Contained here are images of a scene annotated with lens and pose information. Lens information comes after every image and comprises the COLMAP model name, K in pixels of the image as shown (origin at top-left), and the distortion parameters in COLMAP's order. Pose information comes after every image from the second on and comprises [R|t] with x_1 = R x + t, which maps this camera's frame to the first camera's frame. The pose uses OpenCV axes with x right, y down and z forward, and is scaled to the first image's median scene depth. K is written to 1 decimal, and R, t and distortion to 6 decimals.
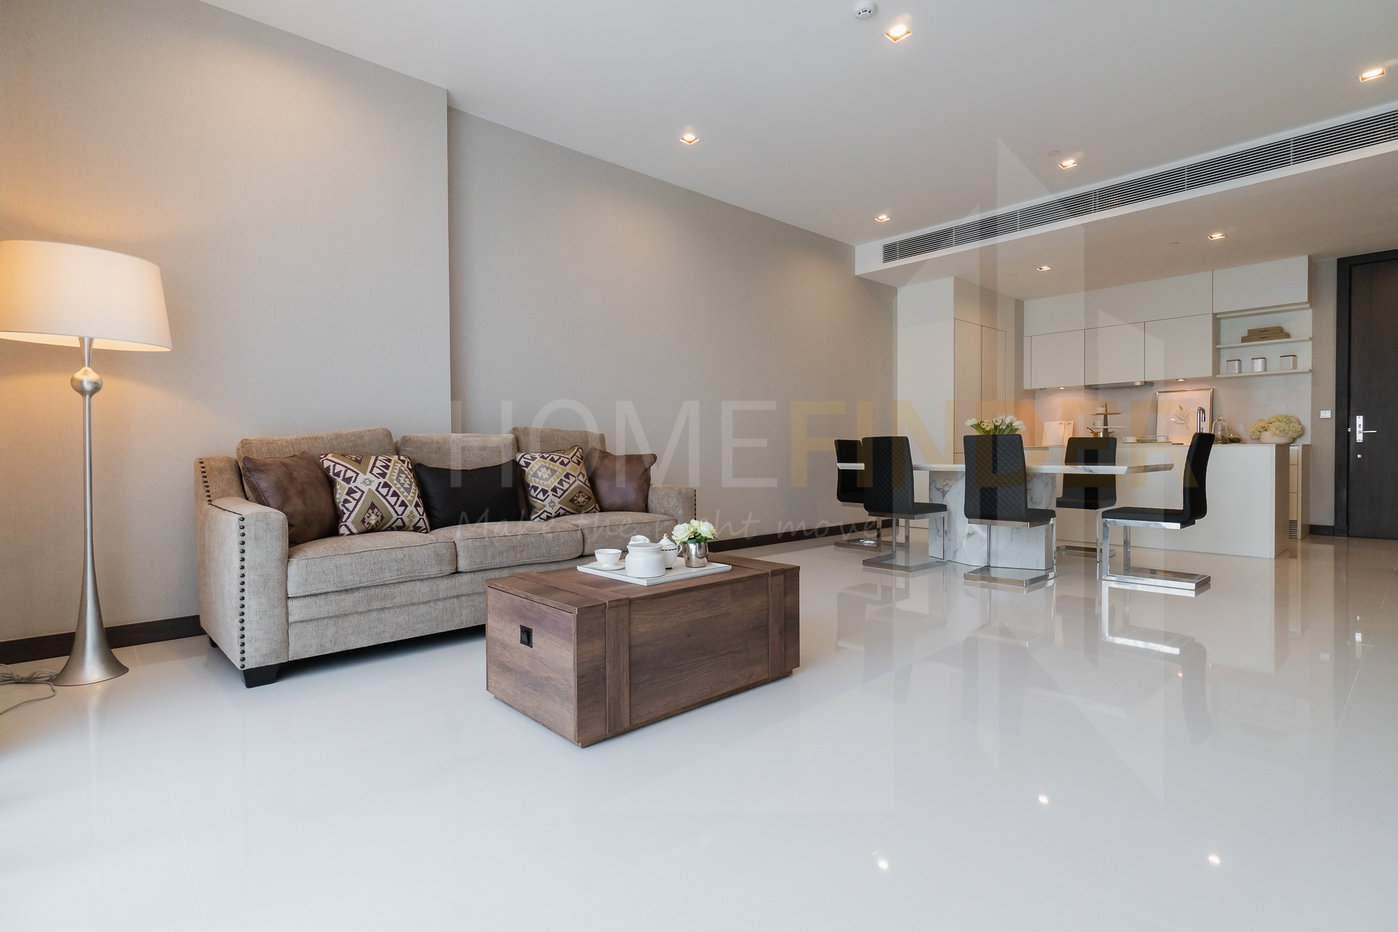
lens RADIAL K [[672.0, 0, 705.7], [0, 672.0, 460.6], [0, 0, 1]] dist [0.002553, 0.000285]
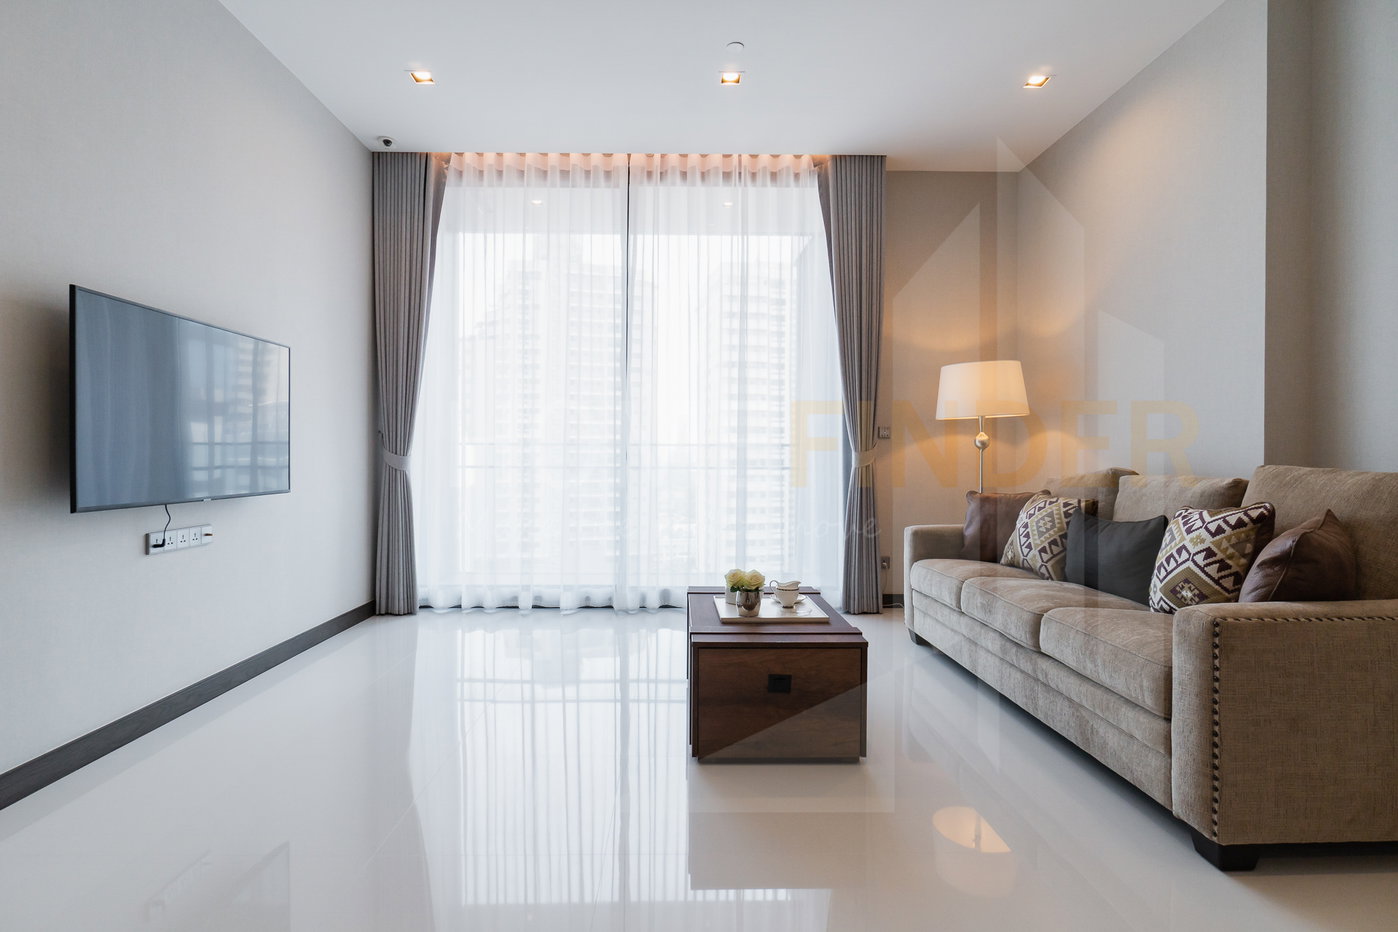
lens RADIAL K [[701.8, 0, 691.5], [0, 701.8, 463.8], [0, 0, 1]] dist [-0.000423, 0.000497]
pose [[-0.667210, 0.010573, -0.744794, 0.310737], [-0.010456, 0.999668, 0.023558, -0.036355], [0.744796, 0.023506, -0.666878, 0.616688]]
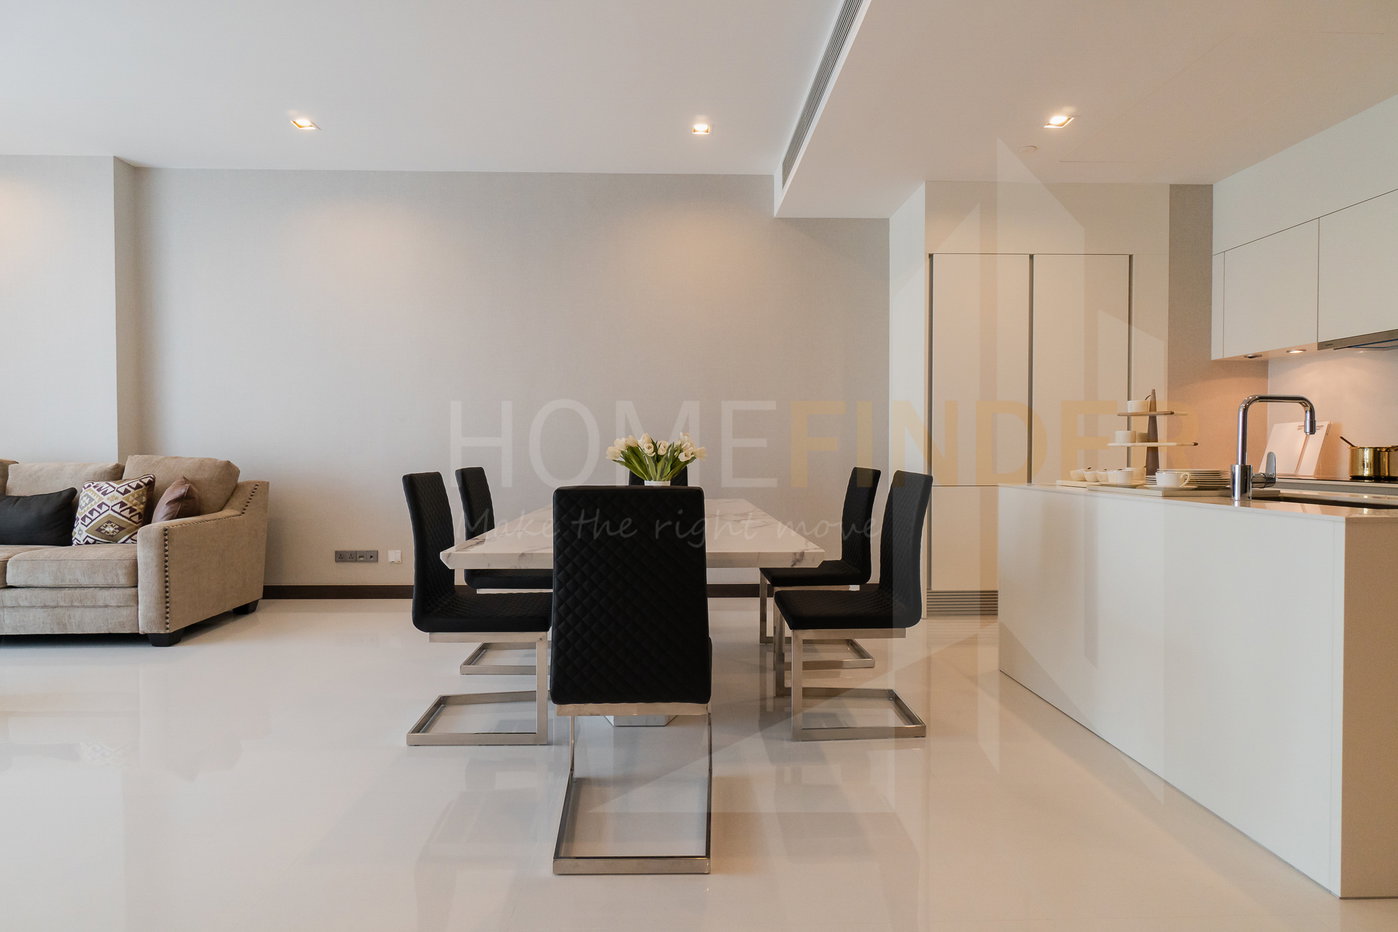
lens RADIAL K [[672.0, 0, 696.4], [0, 672.0, 462.3], [0, 0, 1]] dist [0.002553, 0.000285]
pose [[0.756805, 0.018171, -0.653388, 0.647515], [-0.013429, 0.999835, 0.012252, -0.038081], [0.653502, -0.000498, 0.756924, 0.462079]]
